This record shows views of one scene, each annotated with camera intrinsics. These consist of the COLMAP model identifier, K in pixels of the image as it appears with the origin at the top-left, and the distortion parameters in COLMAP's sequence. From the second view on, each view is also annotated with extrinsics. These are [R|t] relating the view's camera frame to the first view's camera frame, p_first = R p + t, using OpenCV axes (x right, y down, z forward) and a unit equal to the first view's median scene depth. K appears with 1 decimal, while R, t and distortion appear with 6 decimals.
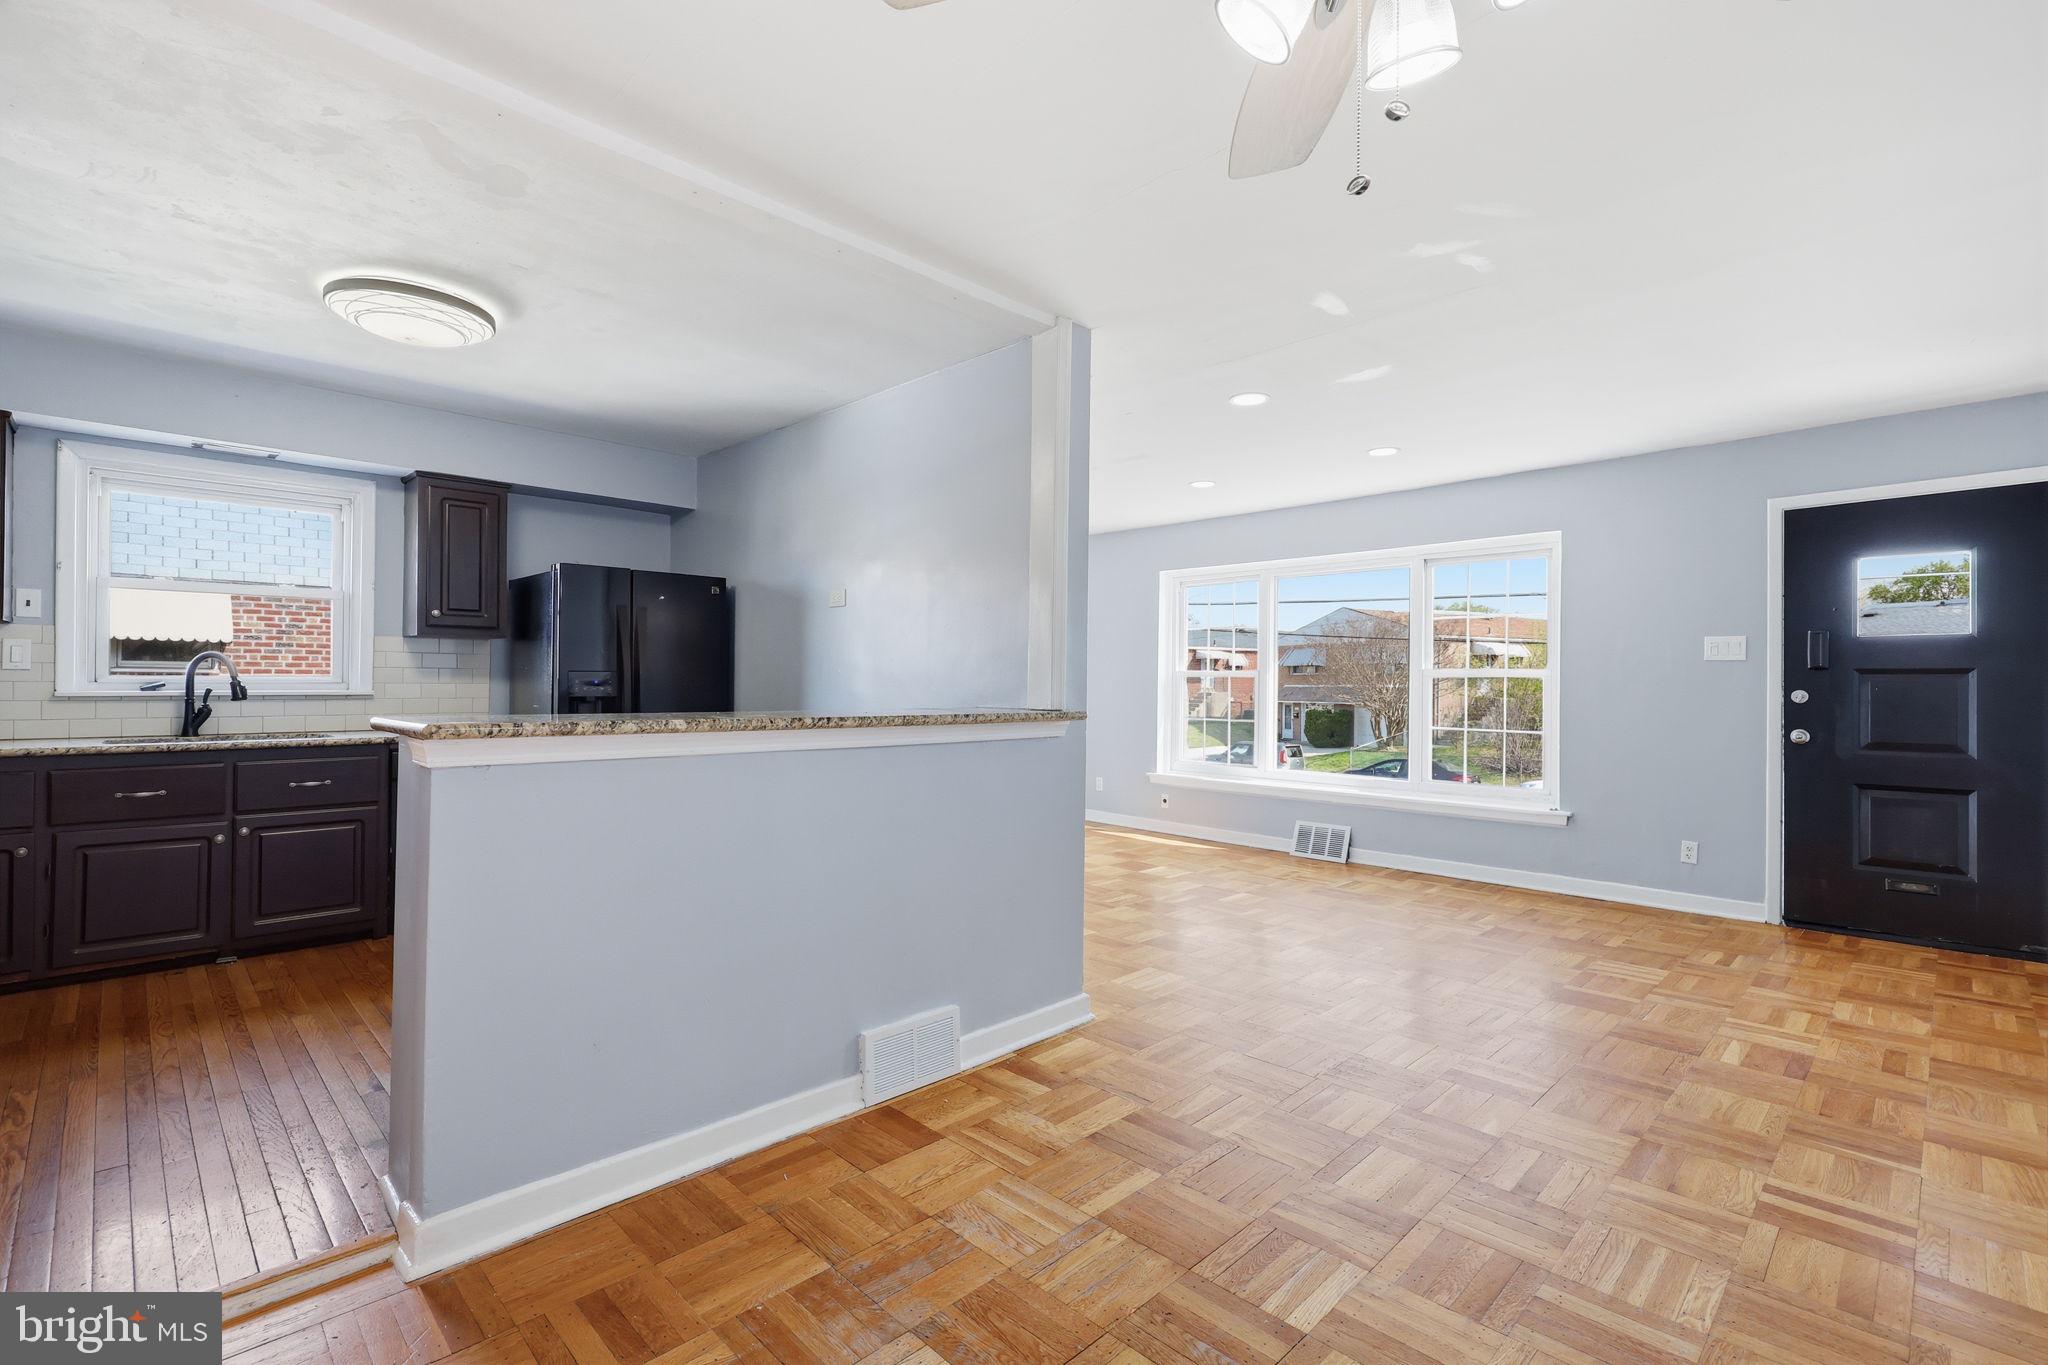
lens RADIAL K [[913.5, 0, 1012.8], [0, 913.5, 678.1], [0, 0, 1]] dist [0.001298, 0.001082]
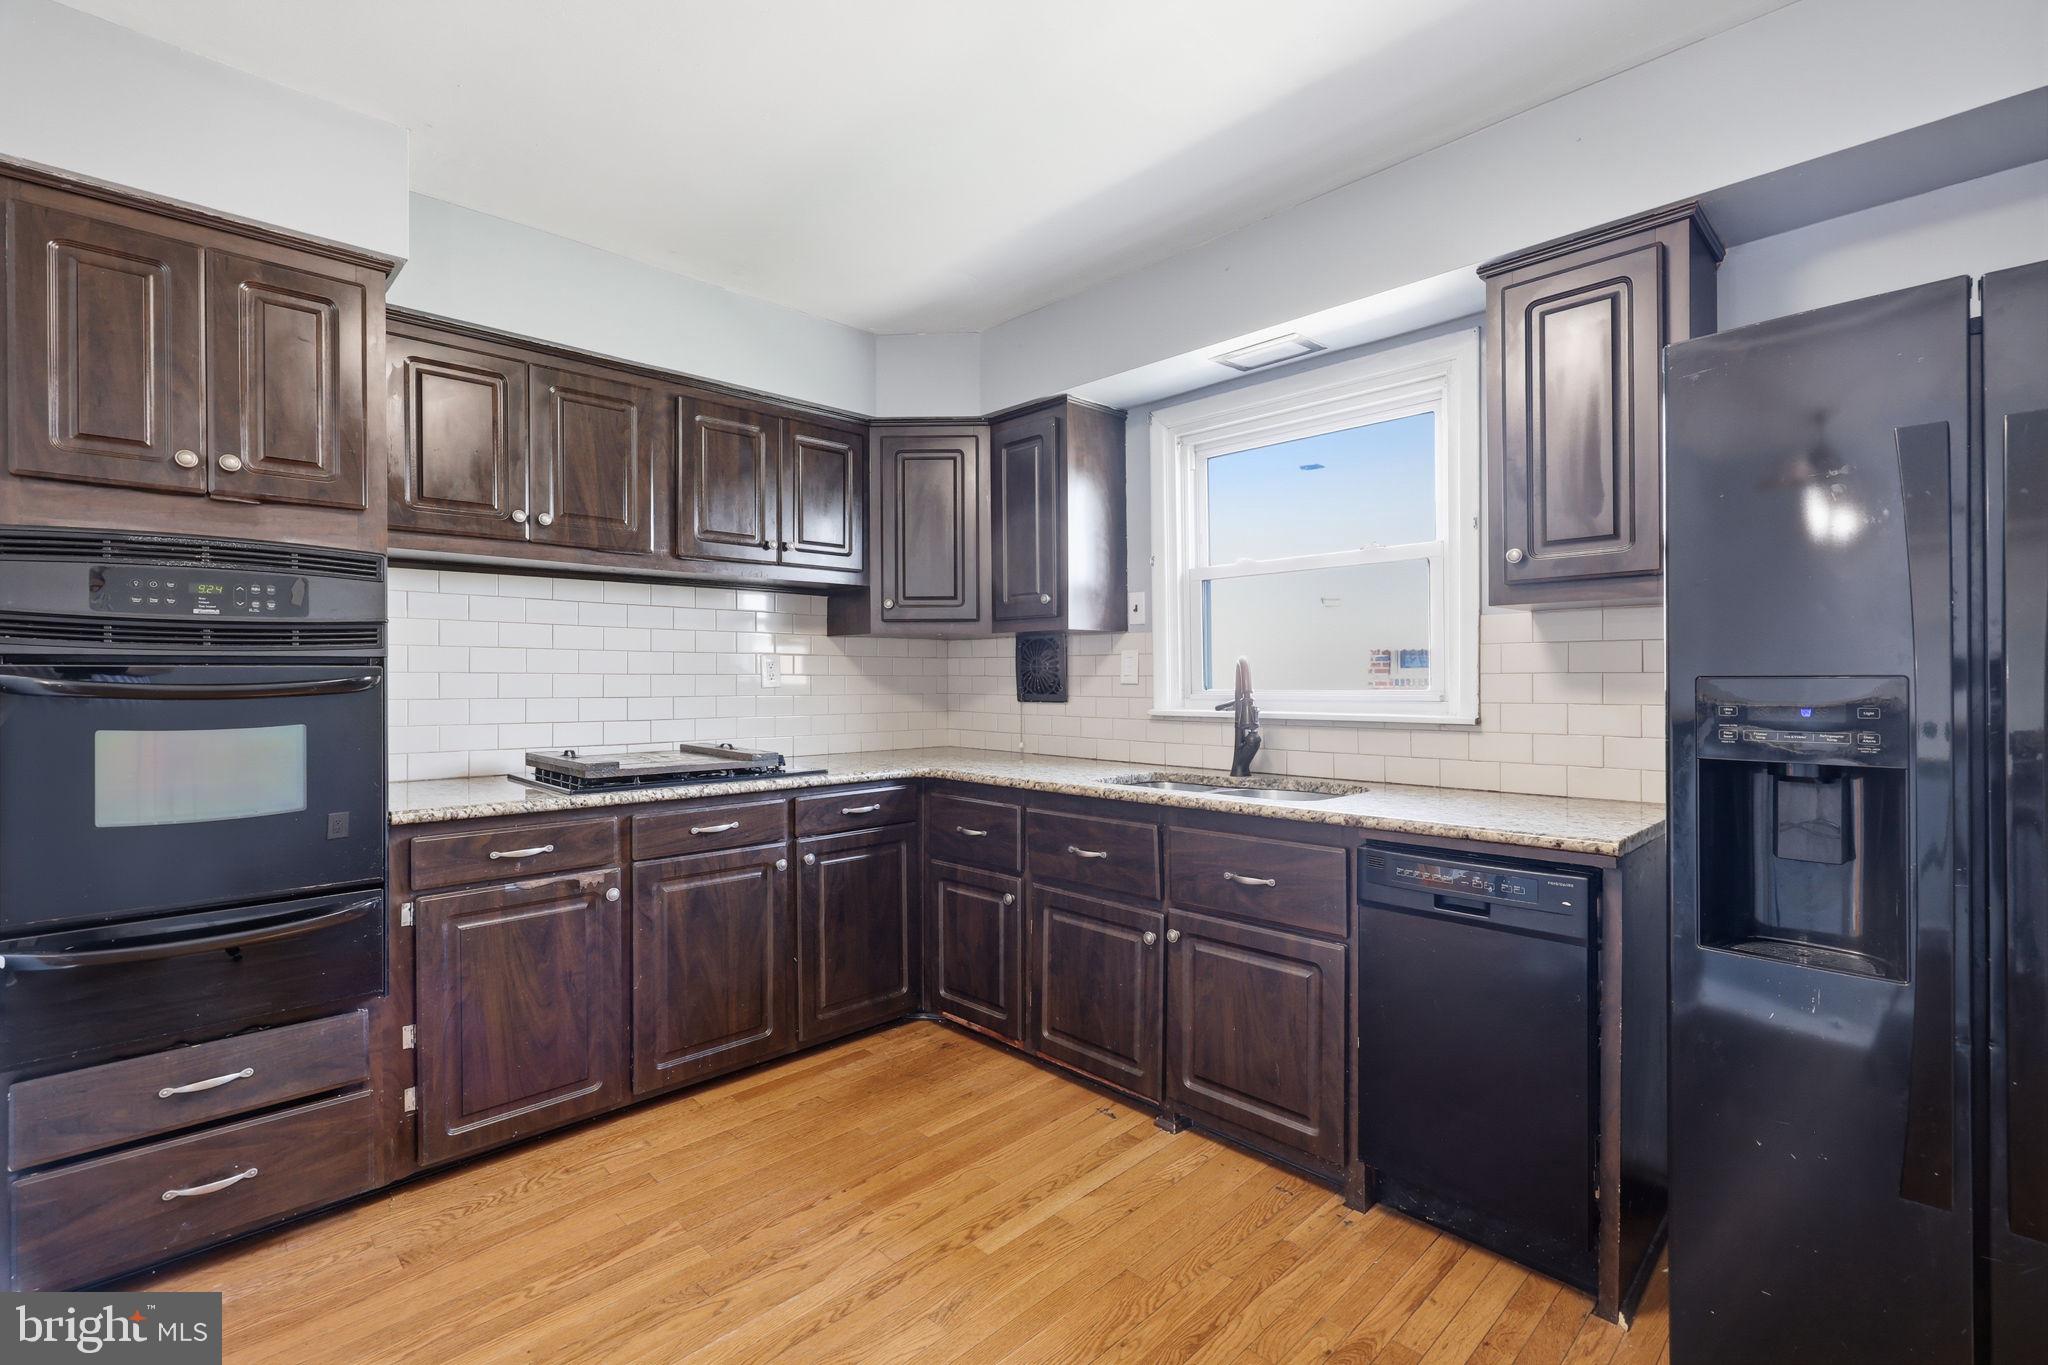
lens RADIAL K [[913.5, 0, 1021.9], [0, 913.5, 684.2], [0, 0, 1]] dist [0.001298, 0.001082]
pose [[-0.003361, -0.003907, -0.999987, -0.188676], [0.008087, 0.999960, -0.003934, -0.006265], [0.999962, -0.008100, -0.003330, 0.848954]]
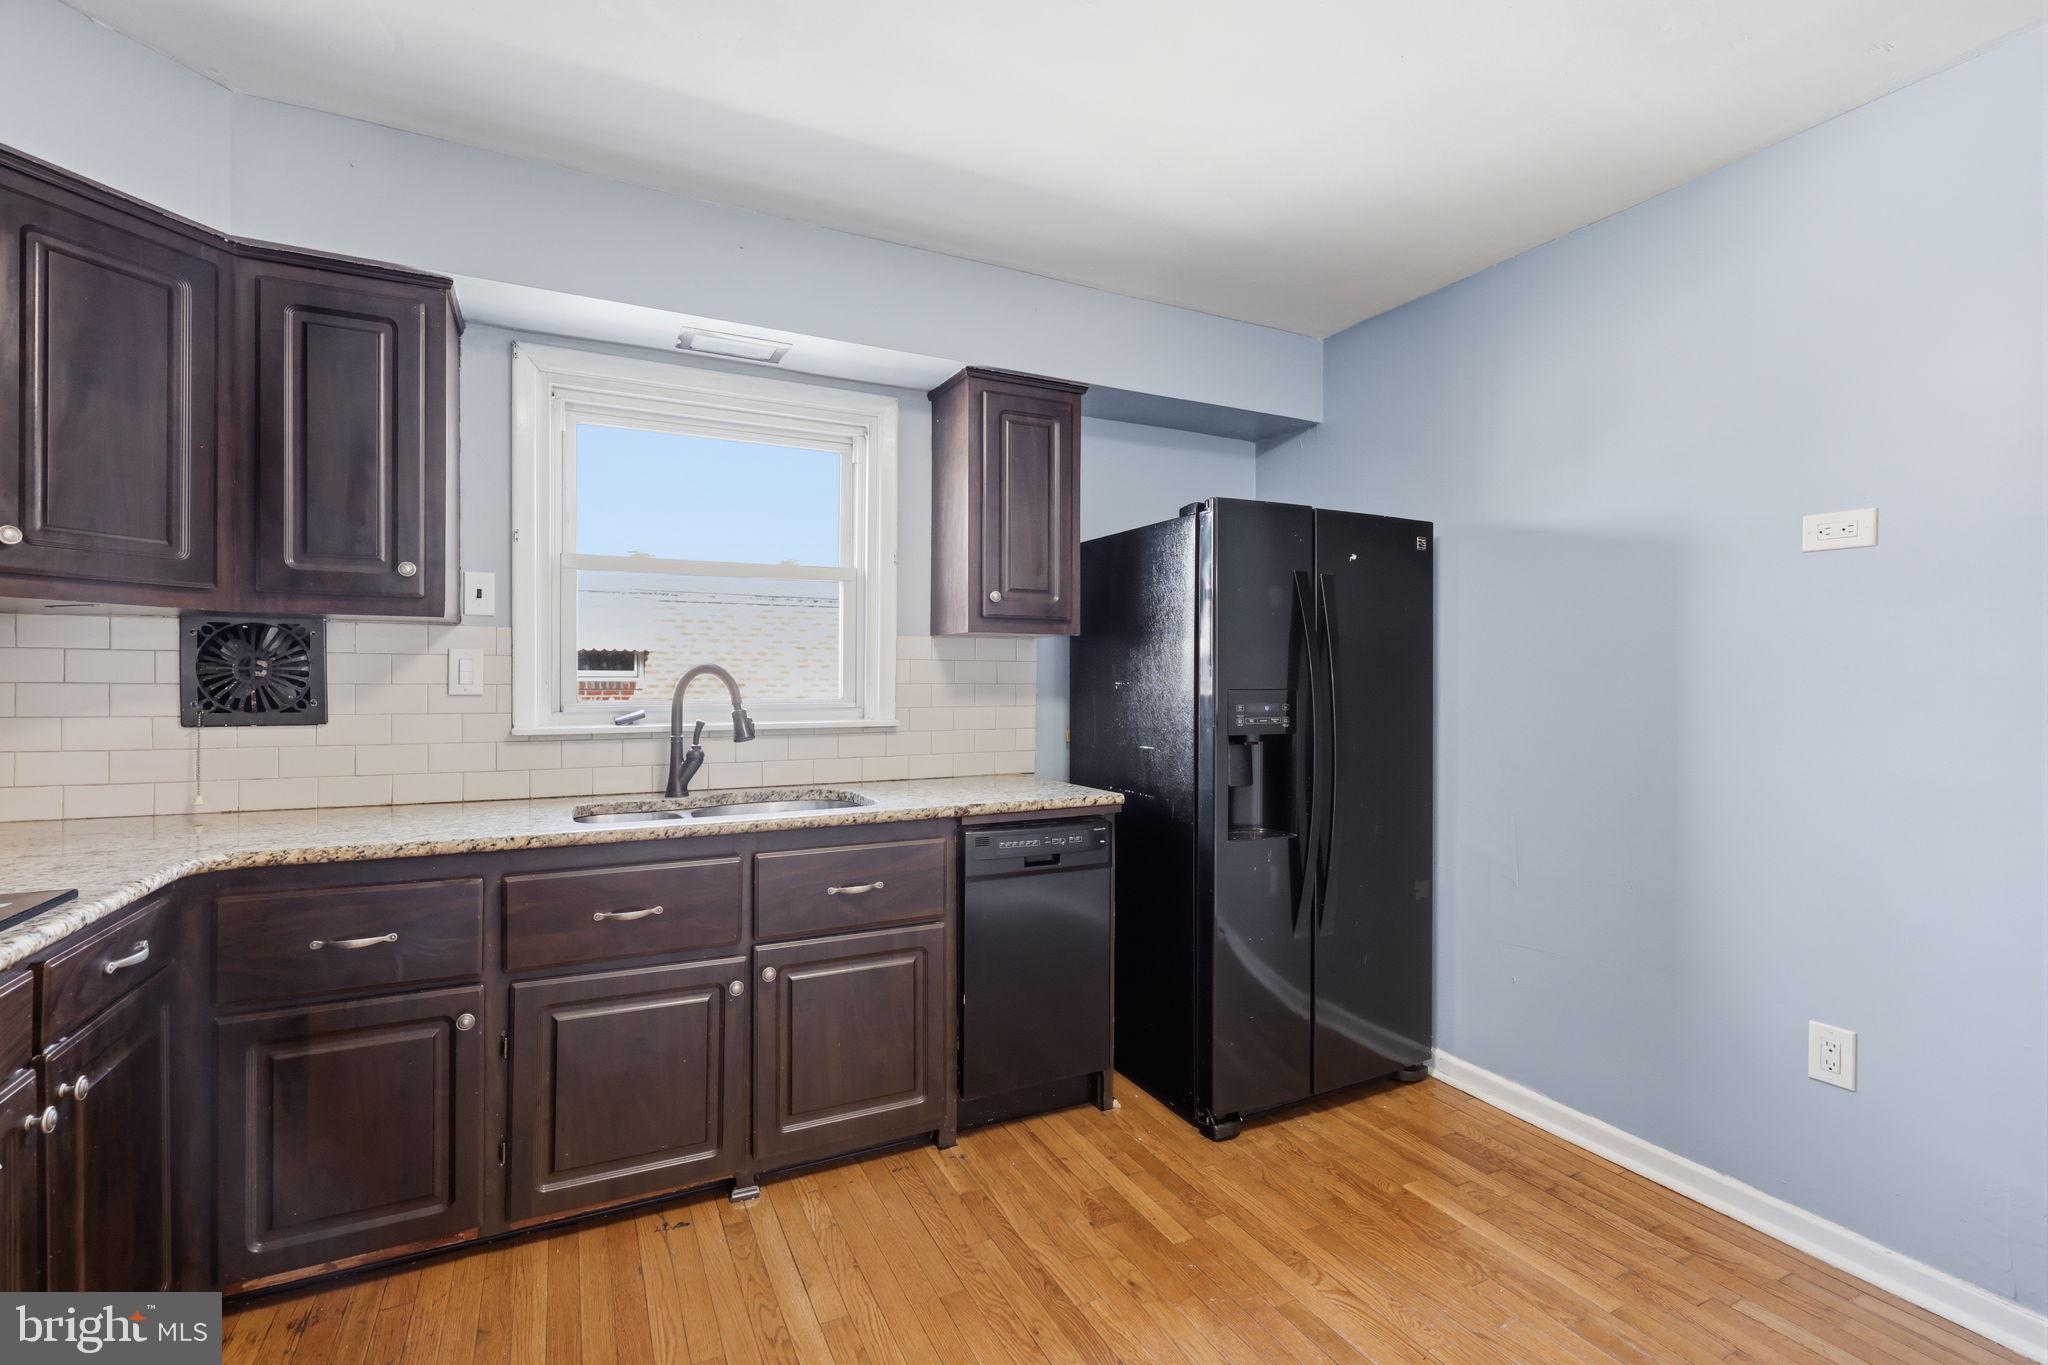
lens RADIAL K [[913.5, 0, 1016.5], [0, 913.5, 682.8], [0, 0, 1]] dist [0.001298, 0.001082]
pose [[0.951358, -0.006007, -0.308030, -0.483974], [0.007433, 0.999966, 0.003456, -0.016460], [0.307998, -0.005578, 0.951371, 0.472162]]
